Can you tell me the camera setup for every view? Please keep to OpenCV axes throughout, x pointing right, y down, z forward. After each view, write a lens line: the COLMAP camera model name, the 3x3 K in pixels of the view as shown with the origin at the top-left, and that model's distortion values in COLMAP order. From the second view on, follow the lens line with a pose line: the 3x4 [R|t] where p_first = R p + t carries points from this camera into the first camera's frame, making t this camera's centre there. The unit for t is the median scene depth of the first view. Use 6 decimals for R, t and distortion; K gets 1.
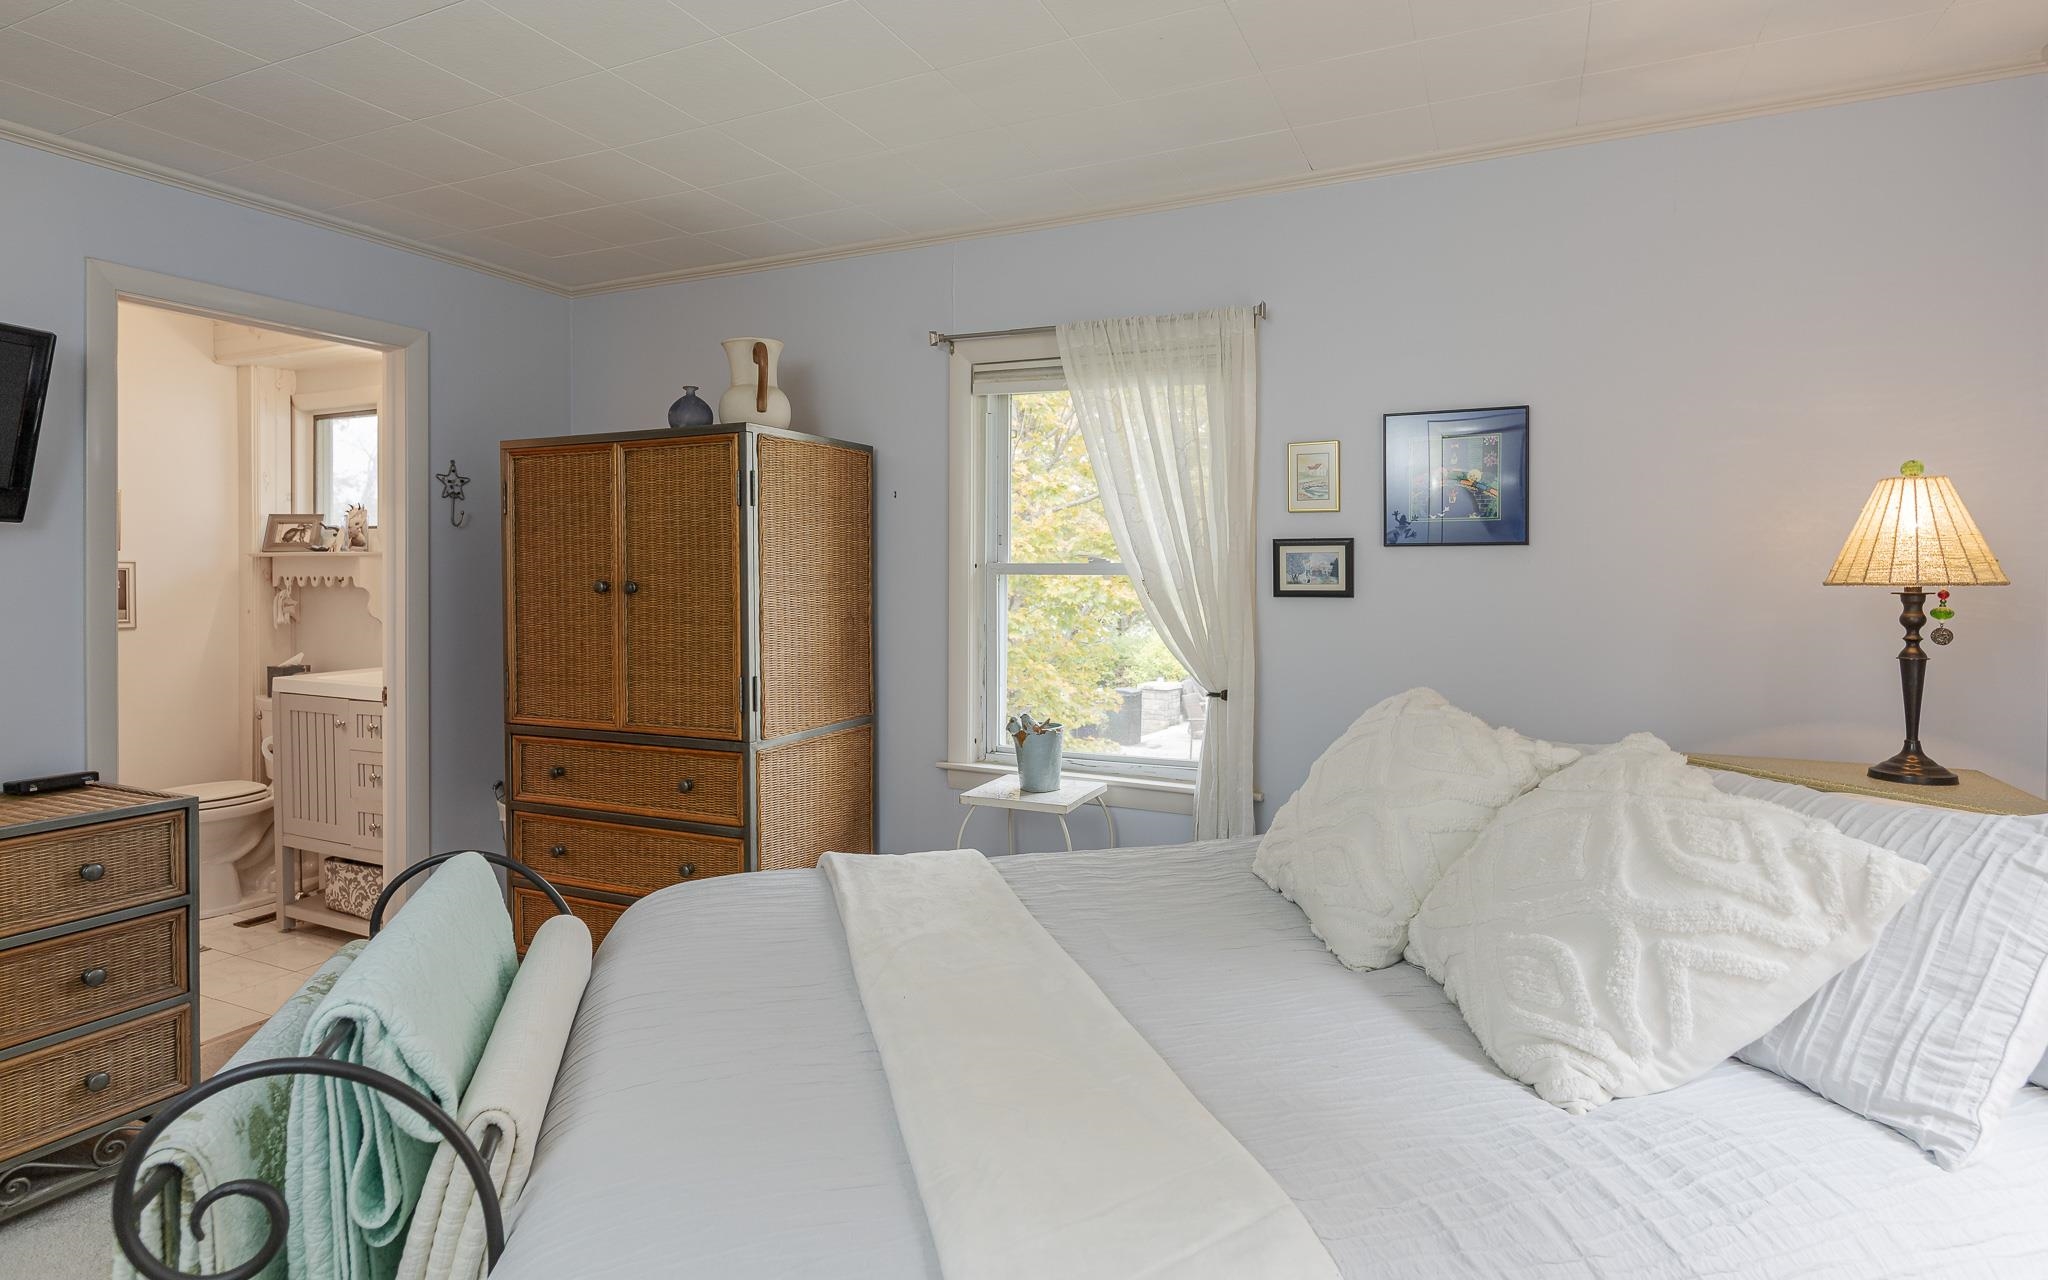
lens RADIAL K [[1058.1, 0, 1021.5], [0, 1058.1, 587.2], [0, 0, 1]] dist [-0.001615, -0.001964]
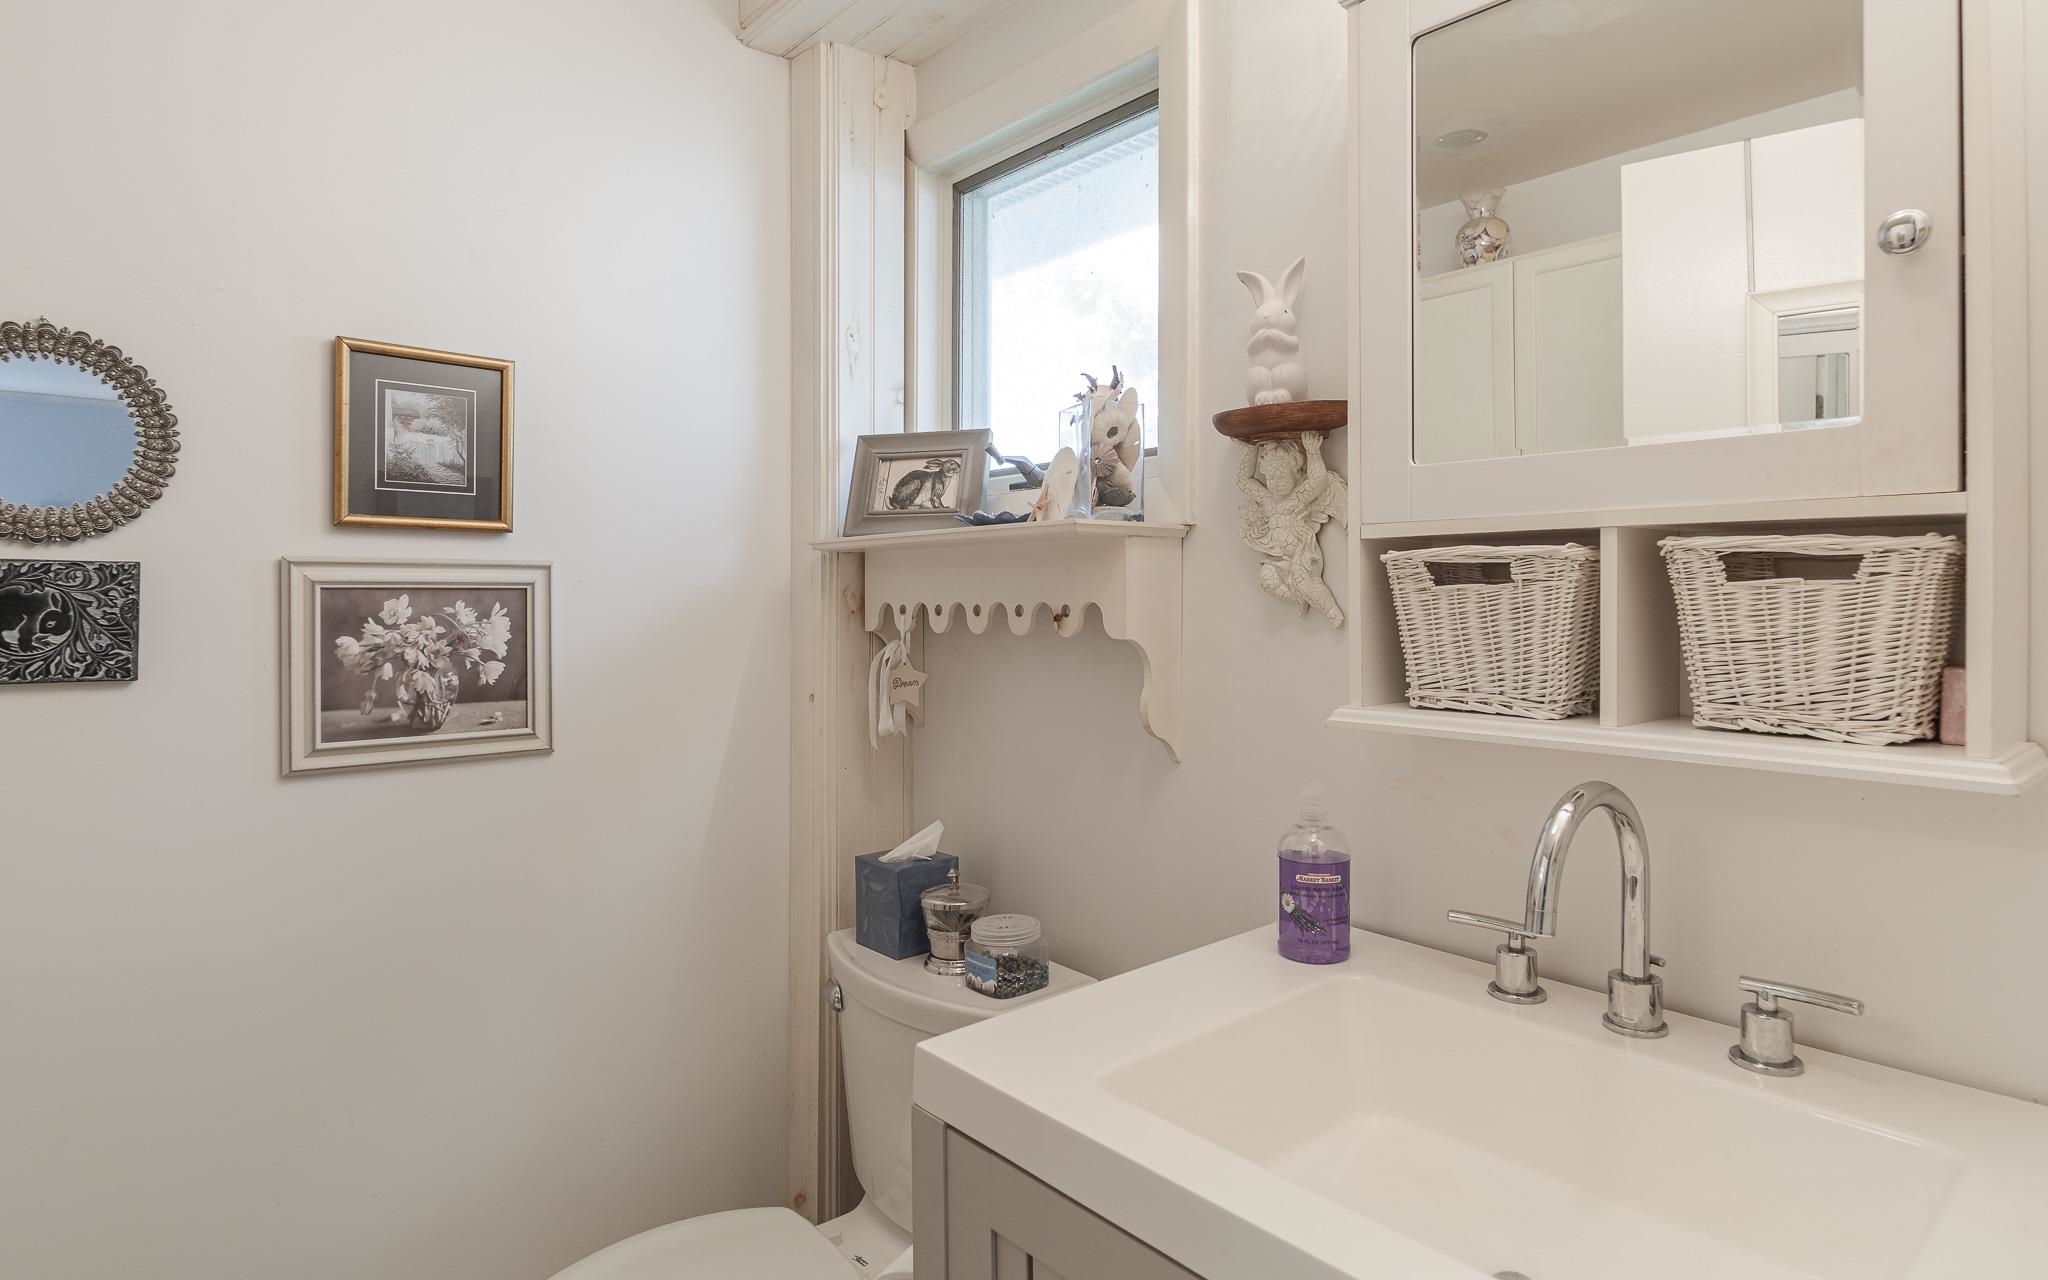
lens RADIAL K [[1078.0, 0, 1021.7], [0, 1078.0, 606.0], [0, 0, 1]] dist [0.000056, -0.000655]
pose [[0.910990, -0.002381, -0.412421, -0.517317], [-0.001457, 0.999959, -0.008990, -0.006448], [0.412426, 0.008791, 0.910949, 0.697283]]
